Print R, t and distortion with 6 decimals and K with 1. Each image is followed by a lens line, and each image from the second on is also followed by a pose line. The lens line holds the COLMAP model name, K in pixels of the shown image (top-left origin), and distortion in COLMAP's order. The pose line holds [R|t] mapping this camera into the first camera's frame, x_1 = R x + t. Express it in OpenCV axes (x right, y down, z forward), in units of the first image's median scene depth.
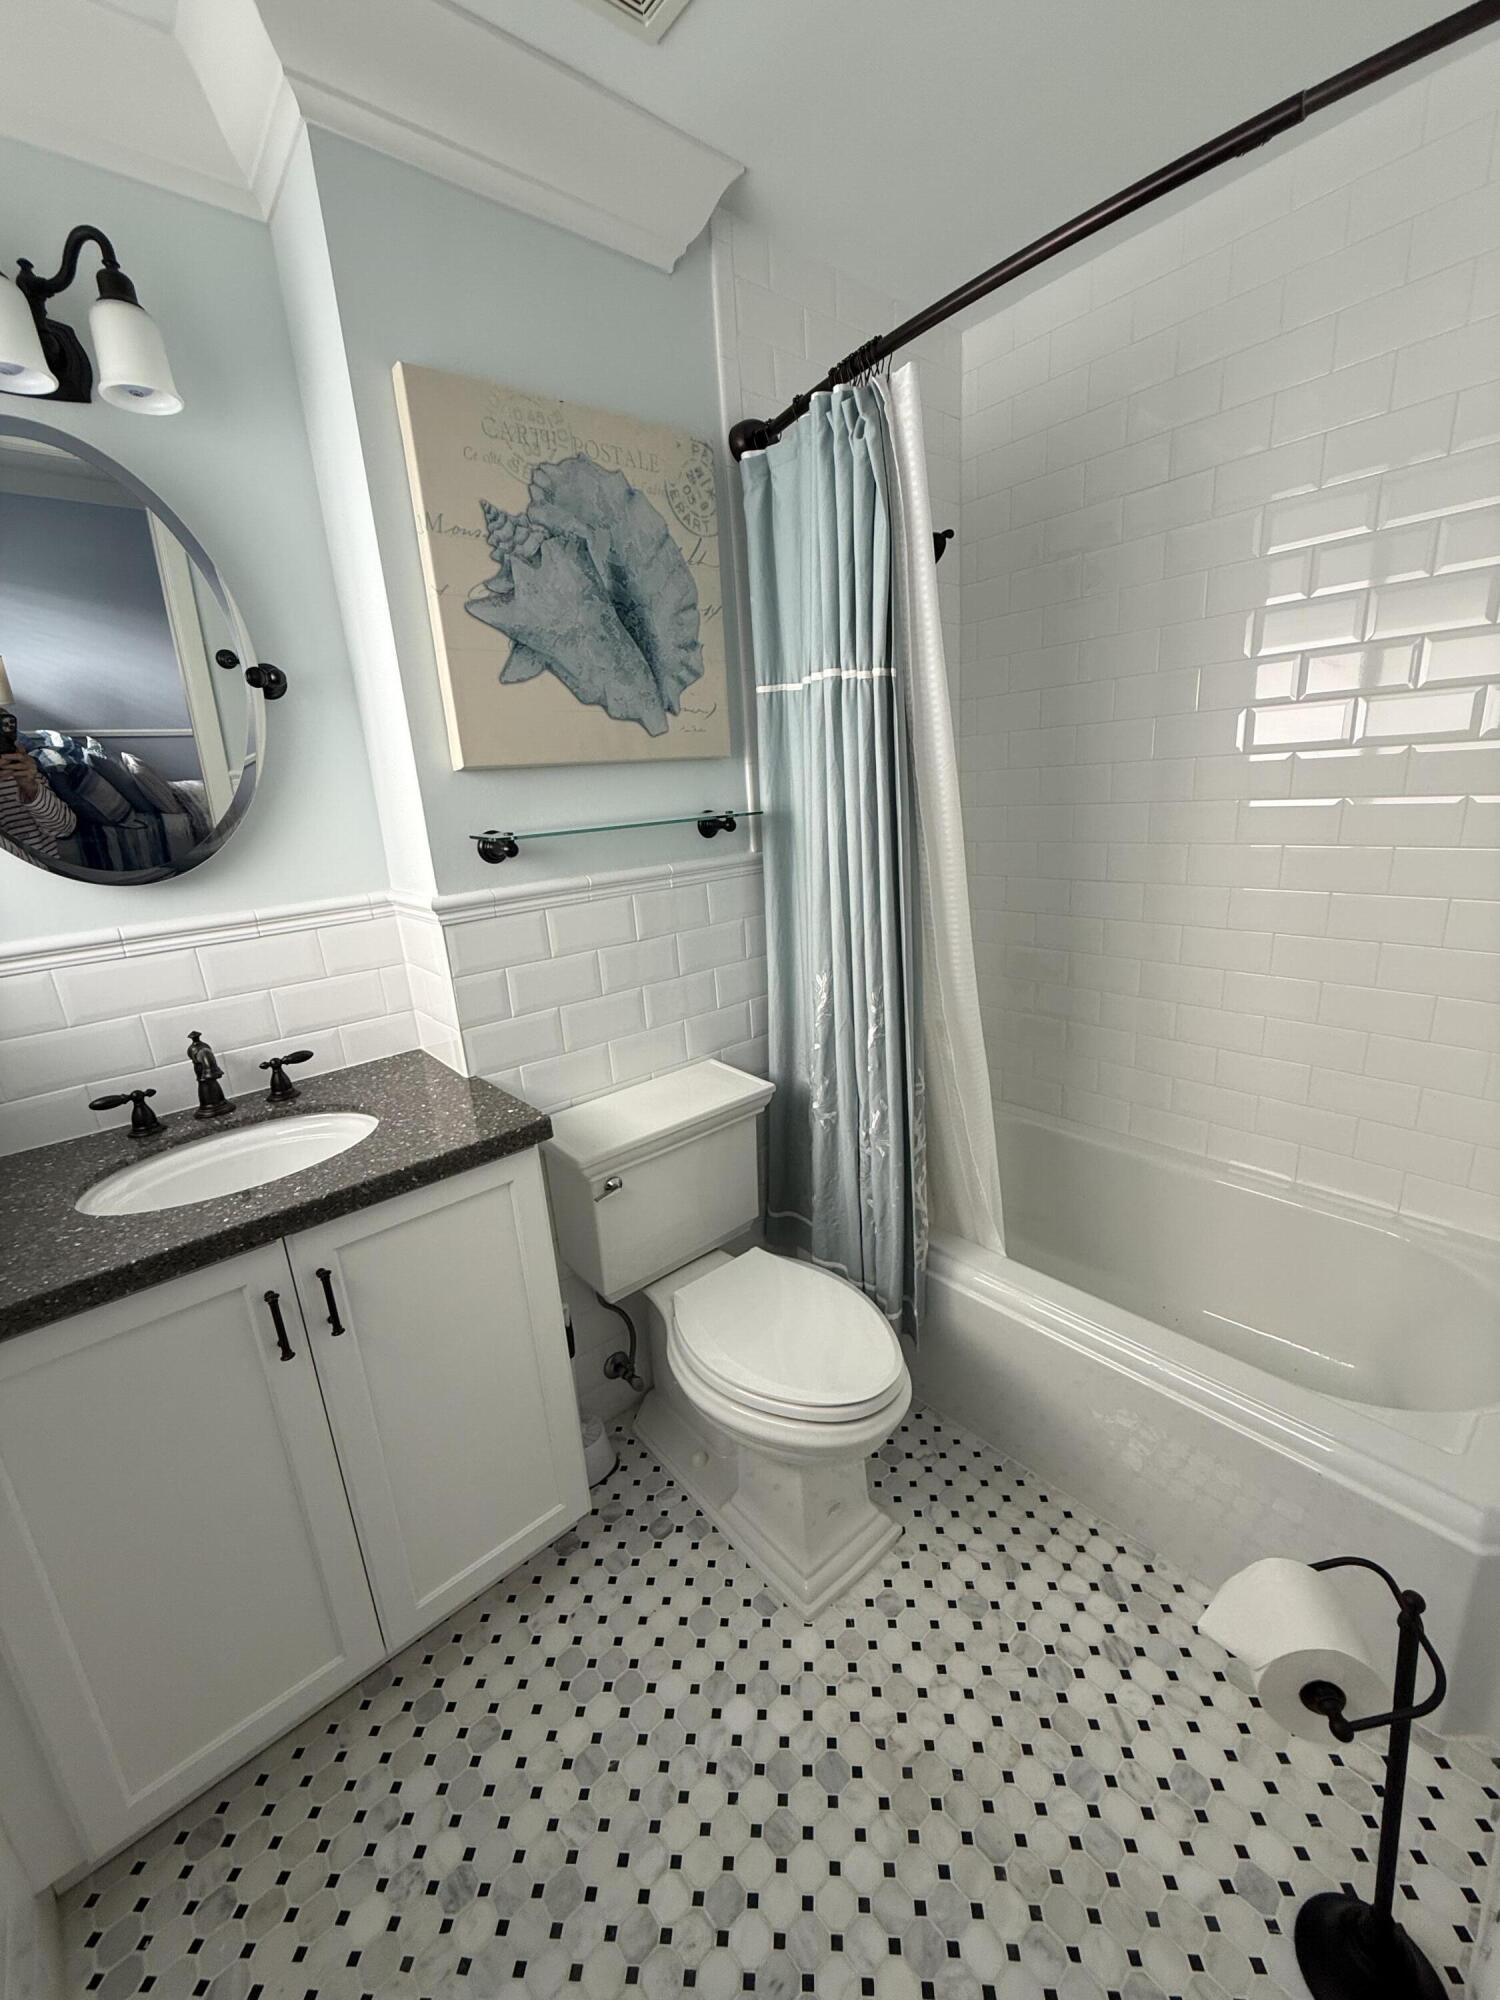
lens RADIAL K [[800.7, 0, 750.7], [0, 800.7, 1001.3], [0, 0, 1]] dist [0.000637, -0.000209]
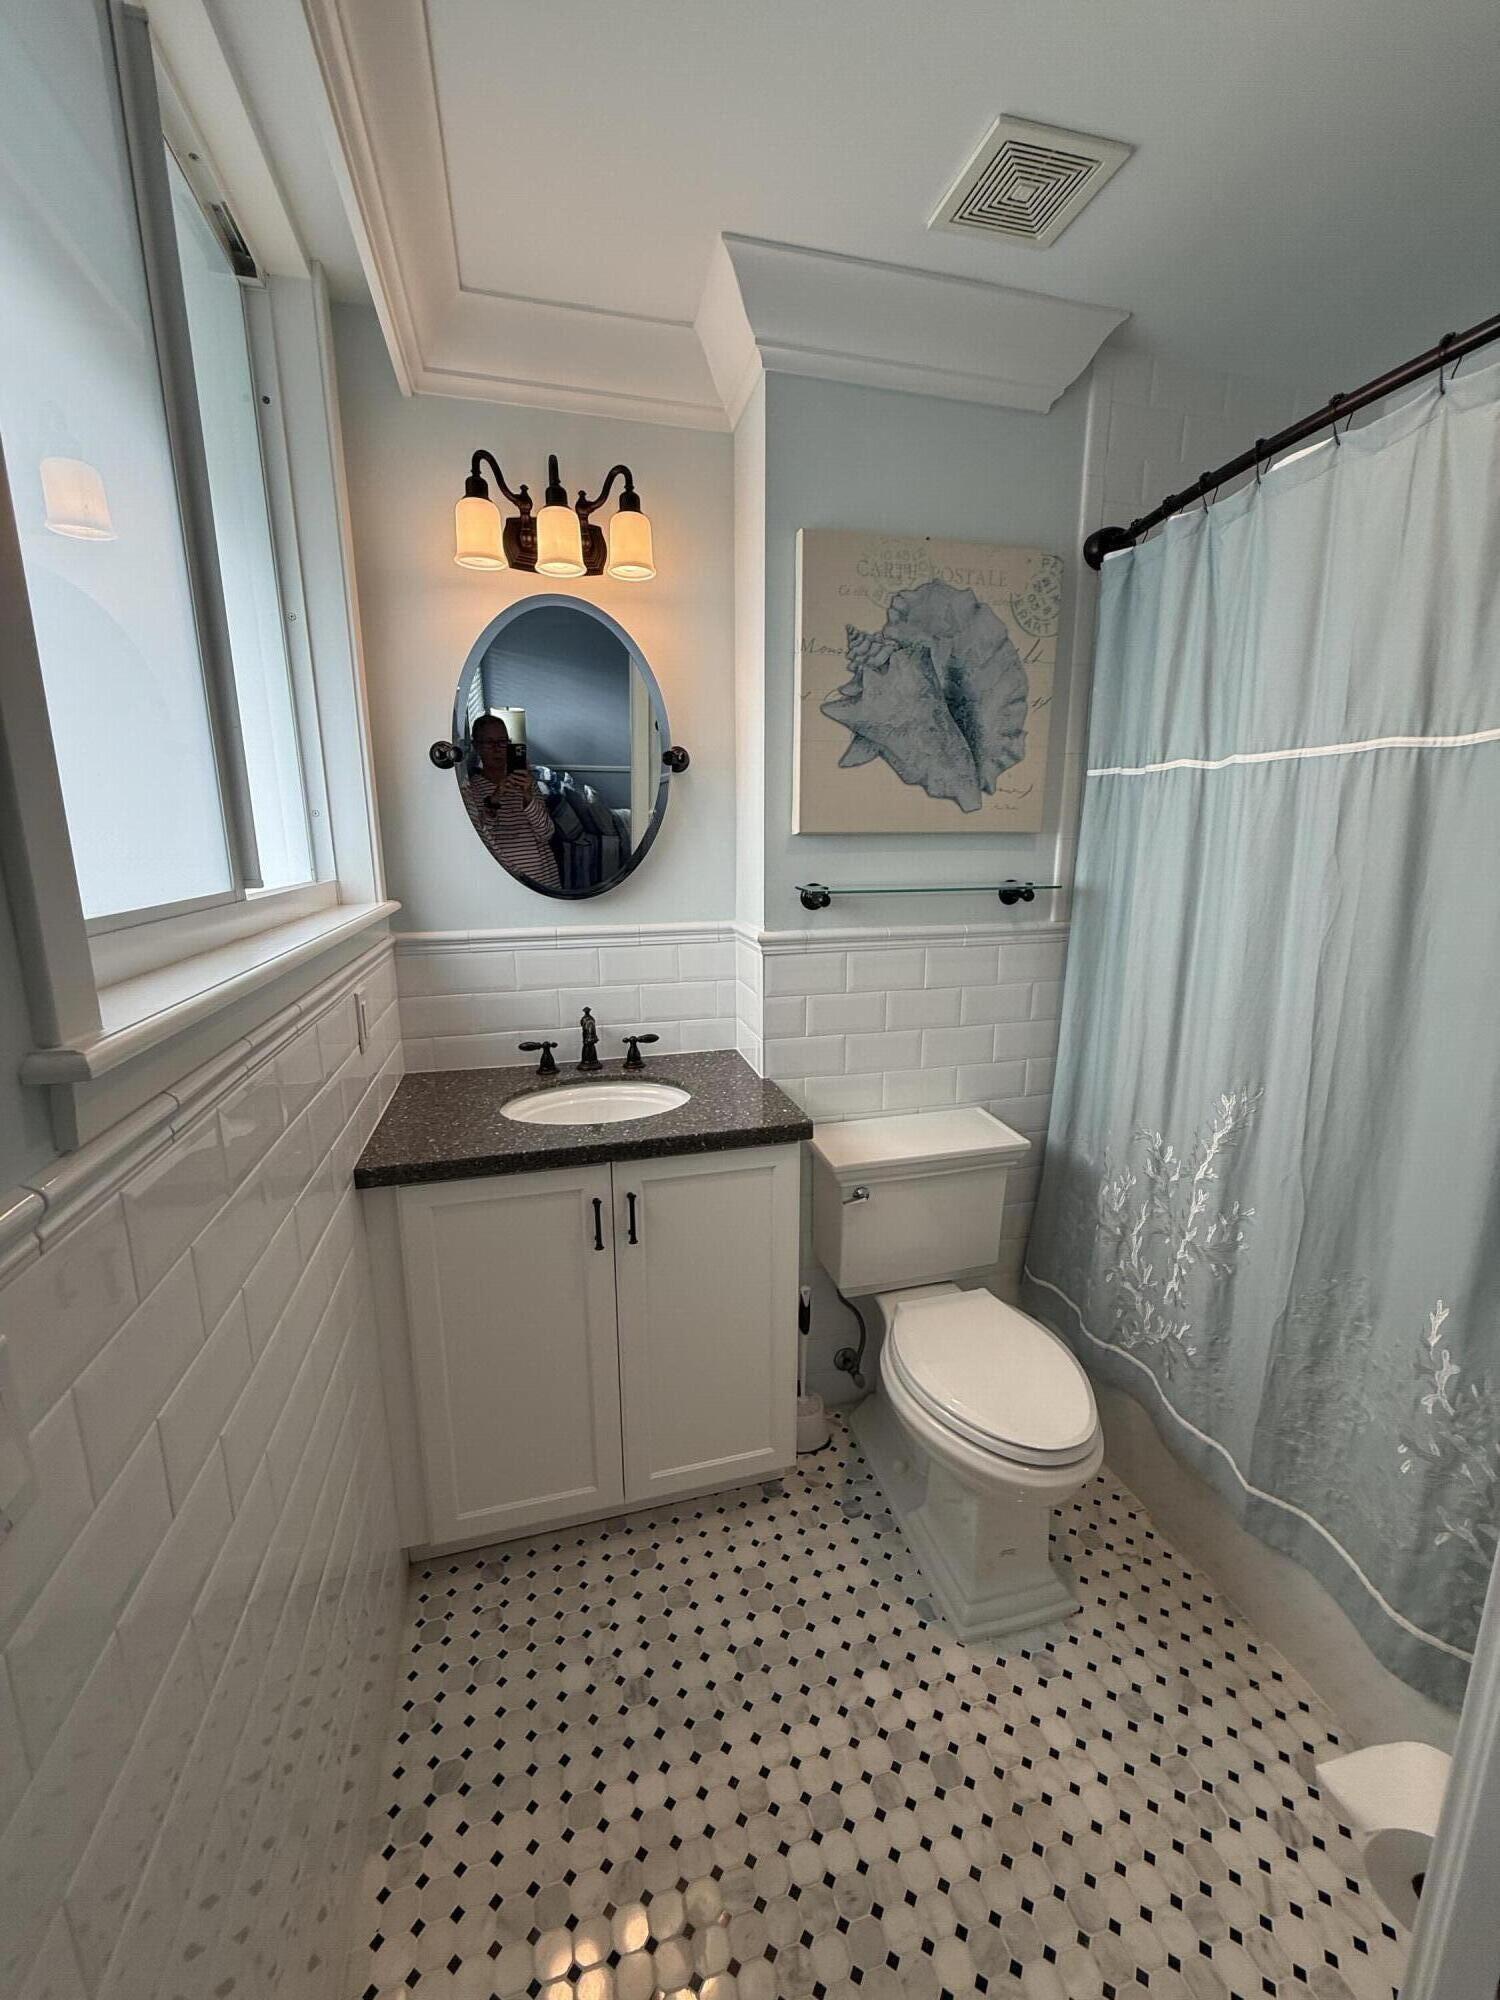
lens RADIAL K [[798.9, 0, 750.0], [0, 798.9, 1000.0], [0, 0, 1]] dist [-0.000289, 0.000641]
pose [[0.899603, 0.151876, -0.409448, 0.116674], [-0.170881, 0.985241, -0.009992, -0.008273], [0.401887, 0.078956, 0.912279, -0.141281]]
